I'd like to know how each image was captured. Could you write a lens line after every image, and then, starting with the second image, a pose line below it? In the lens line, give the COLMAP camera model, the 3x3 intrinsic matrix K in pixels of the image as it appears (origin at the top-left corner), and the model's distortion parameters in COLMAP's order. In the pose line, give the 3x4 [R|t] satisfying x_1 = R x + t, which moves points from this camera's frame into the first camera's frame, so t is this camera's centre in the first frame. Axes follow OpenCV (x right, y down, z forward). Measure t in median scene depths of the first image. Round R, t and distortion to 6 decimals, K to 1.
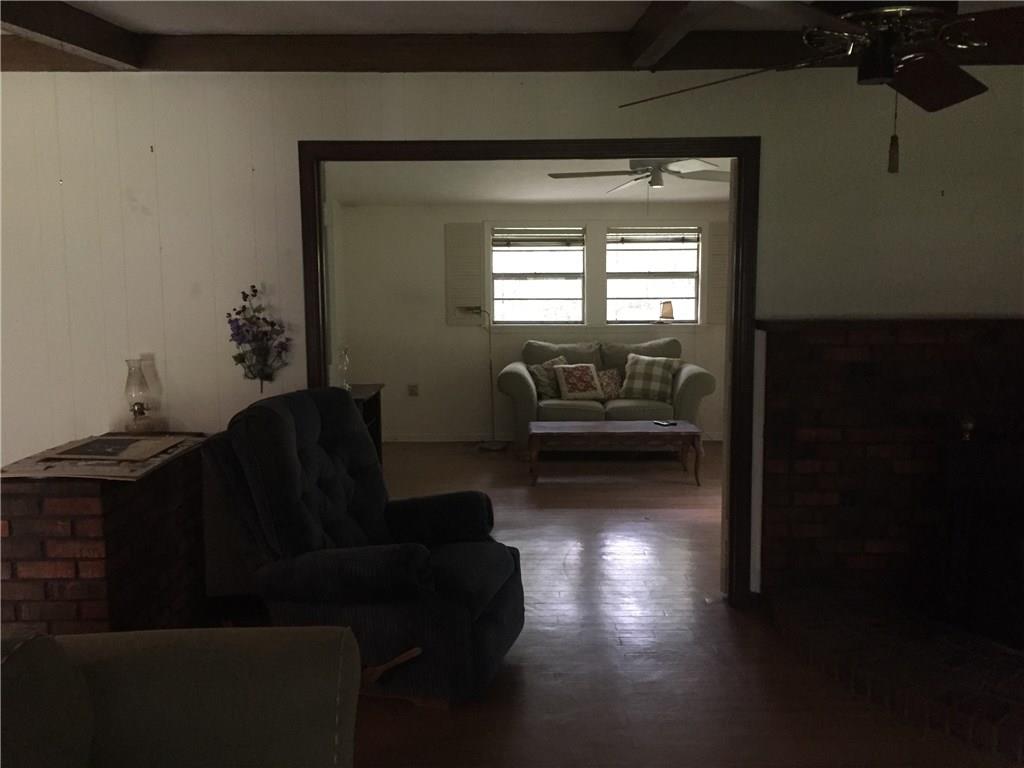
lens RADIAL K [[879.7, 0, 512.0], [0, 879.7, 384.0], [0, 0, 1]] dist [0.077105, -0.092913]
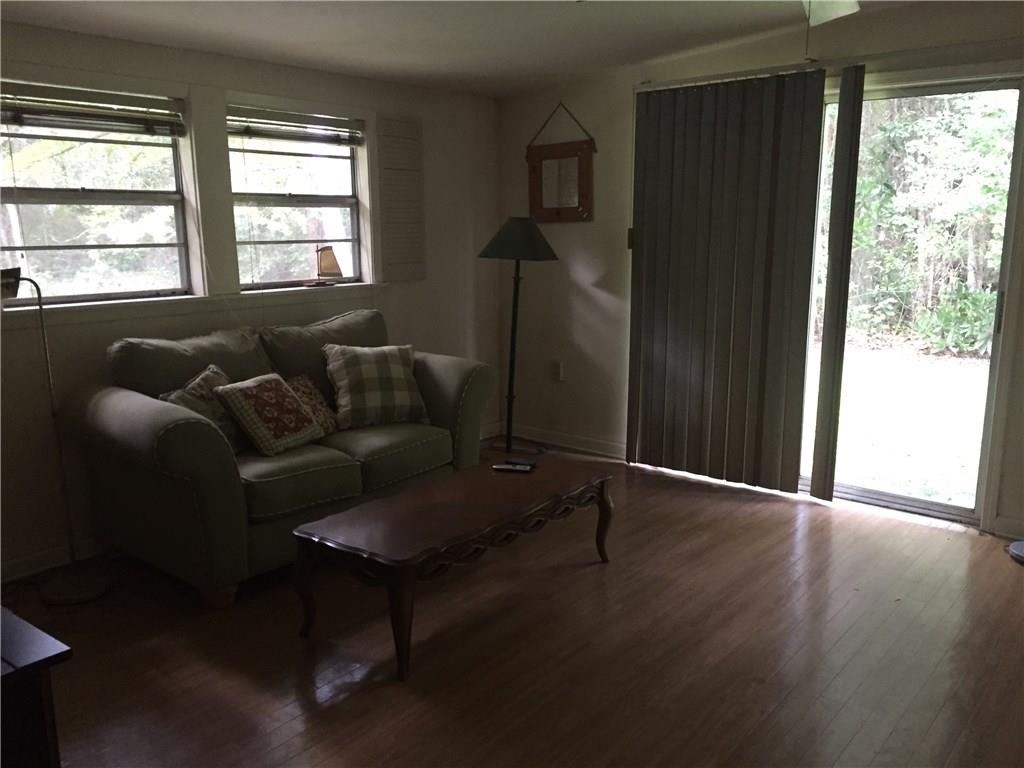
lens RADIAL K [[879.7, 0, 512.0], [0, 879.7, 384.0], [0, 0, 1]] dist [0.077105, -0.092913]
pose [[0.597734, -0.148045, 0.787907, -0.240127], [0.083627, 0.988954, 0.122378, -0.070018], [-0.797321, -0.007259, 0.603512, 0.592369]]
